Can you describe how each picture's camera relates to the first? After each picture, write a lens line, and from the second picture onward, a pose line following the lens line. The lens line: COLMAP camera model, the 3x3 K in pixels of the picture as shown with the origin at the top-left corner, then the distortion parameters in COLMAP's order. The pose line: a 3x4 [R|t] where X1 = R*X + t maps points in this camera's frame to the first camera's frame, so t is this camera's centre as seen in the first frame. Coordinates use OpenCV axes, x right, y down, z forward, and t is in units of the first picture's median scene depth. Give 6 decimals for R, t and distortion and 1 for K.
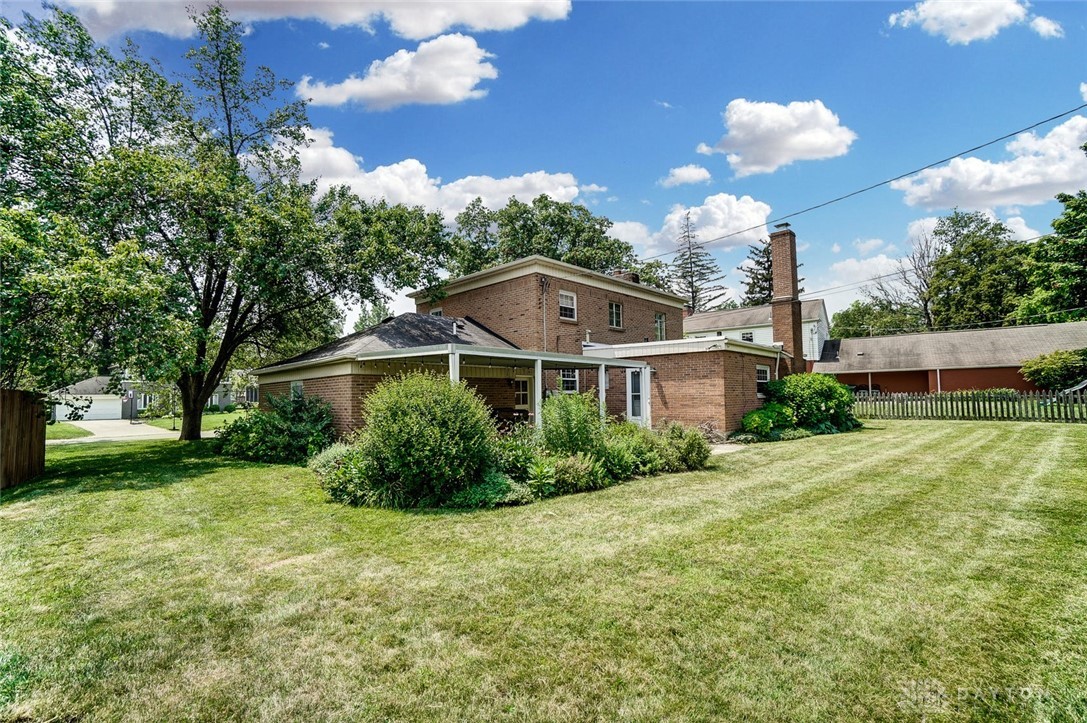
lens RADIAL K [[471.7, 0, 527.9], [0, 471.7, 367.3], [0, 0, 1]] dist [-0.037082, 0.000084]
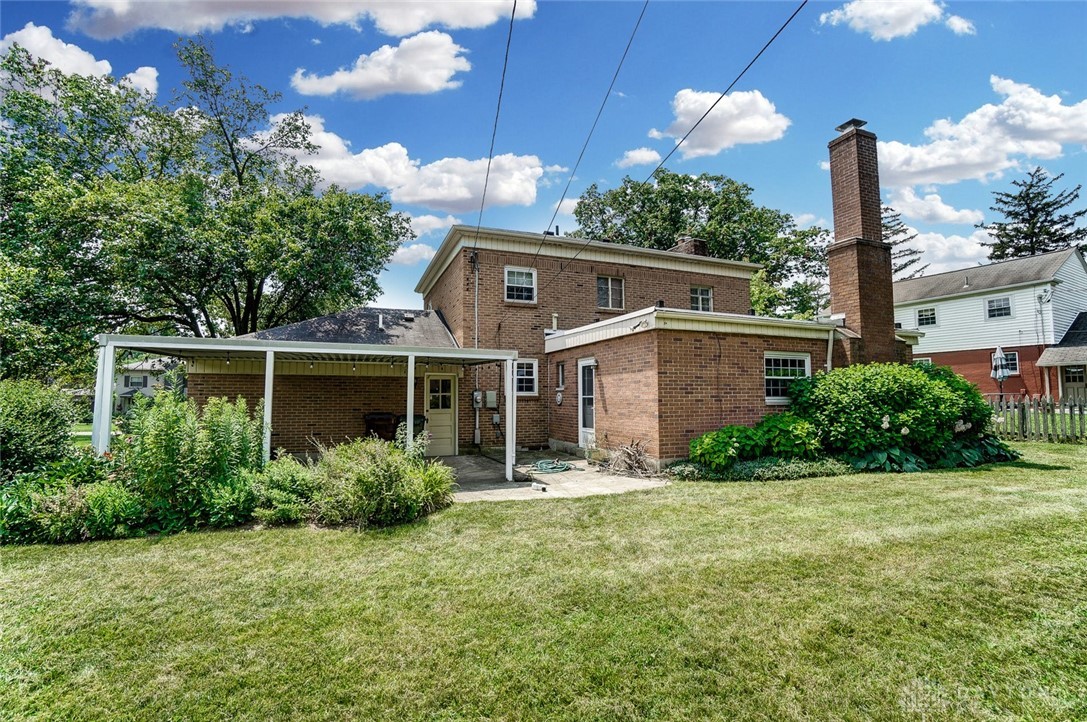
lens RADIAL K [[470.7, 0, 543.5], [0, 470.7, 361.0], [0, 0, 1]] dist [-0.014945, 0.000246]
pose [[0.923421, -0.023128, -0.383091, 0.417778], [0.017464, 0.999681, -0.018257, 0.012614], [0.383391, 0.010169, 0.923530, 0.284664]]
